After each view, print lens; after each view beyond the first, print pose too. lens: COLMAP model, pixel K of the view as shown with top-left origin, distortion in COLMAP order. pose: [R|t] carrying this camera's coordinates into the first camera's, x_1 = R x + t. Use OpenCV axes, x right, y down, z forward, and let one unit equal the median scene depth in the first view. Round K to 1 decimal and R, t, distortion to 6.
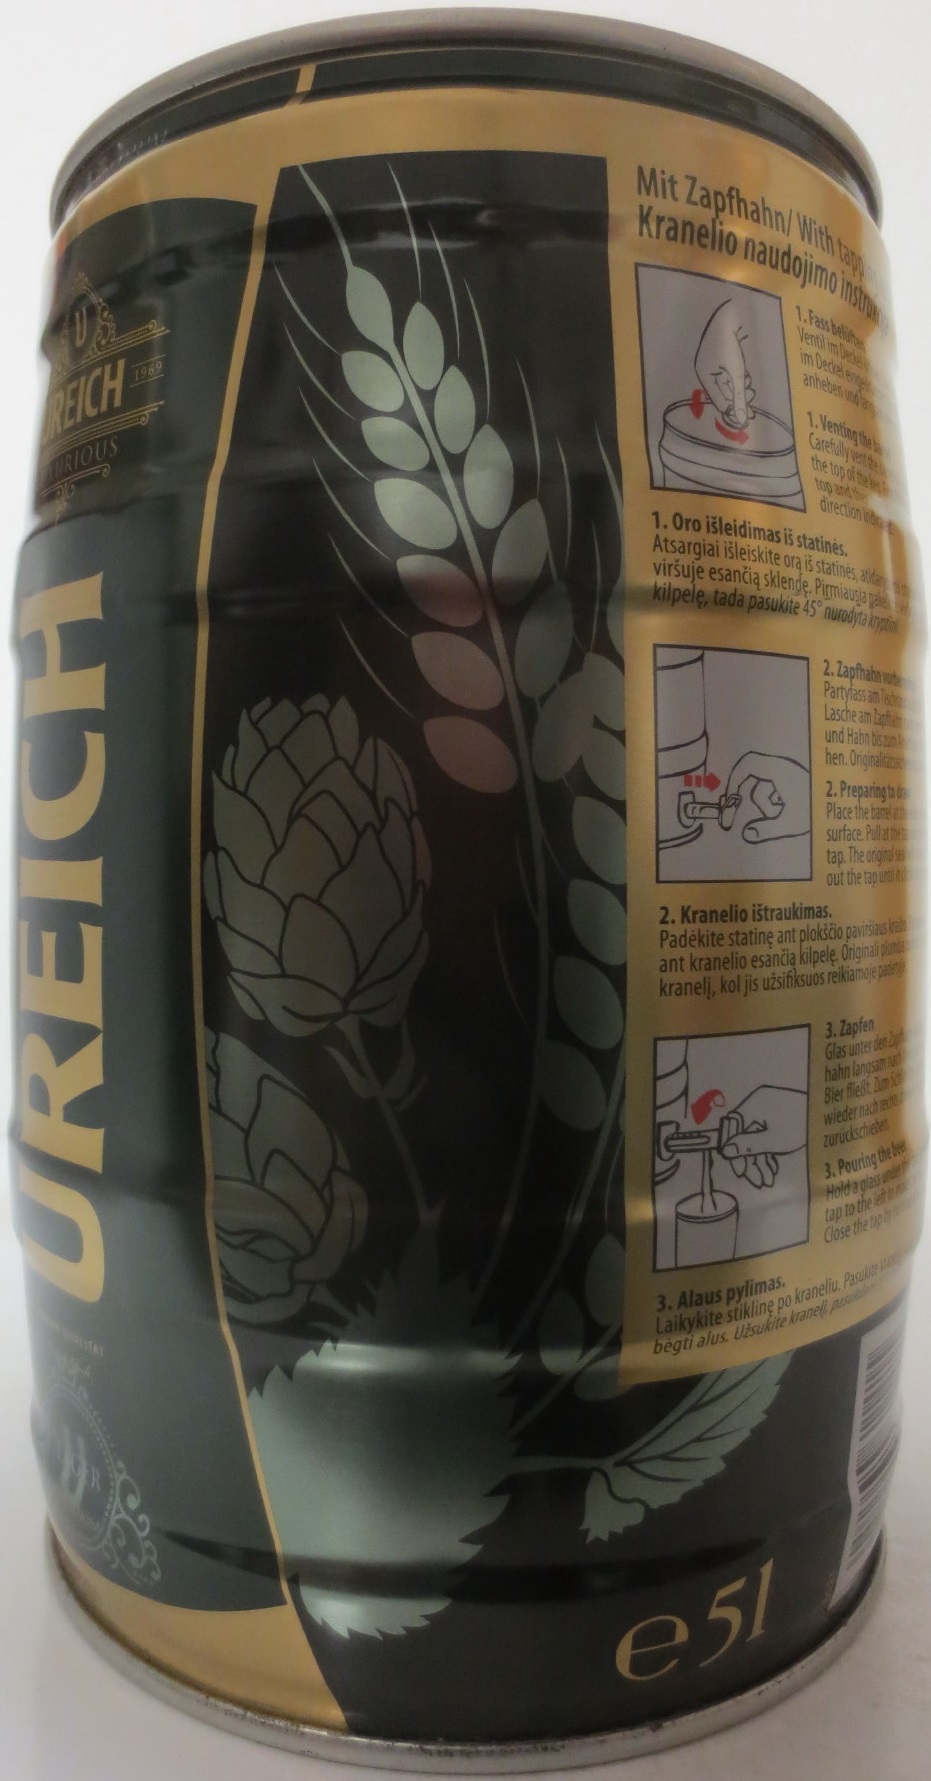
lens RADIAL K [[1385.6, 0, 456.8], [0, 1385.6, 876.9], [0, 0, 1]] dist [-0.142057, -0.038631]
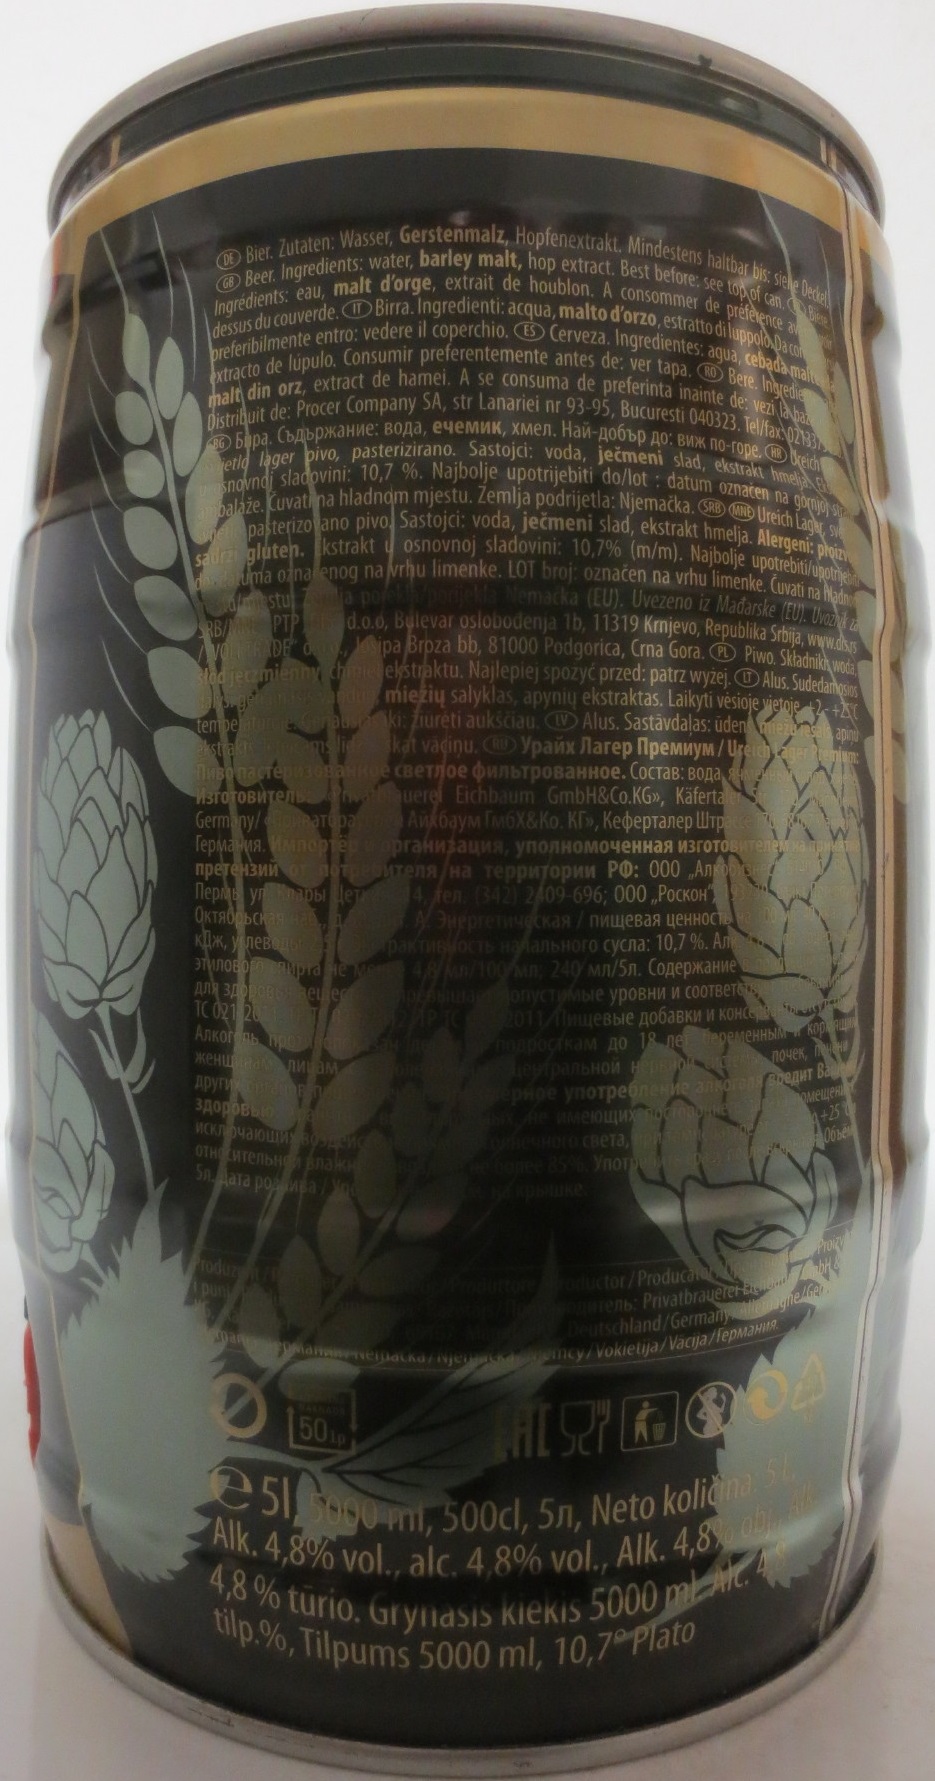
lens RADIAL K [[1385.6, 0, 461.5], [0, 1385.6, 892.2], [0, 0, 1]] dist [-0.142057, -0.038631]
pose [[0.897729, 0.023369, -0.439928, 0.654714], [-0.020610, 0.999727, 0.011048, -0.004789], [0.440066, -0.000851, 0.897965, 0.151573]]
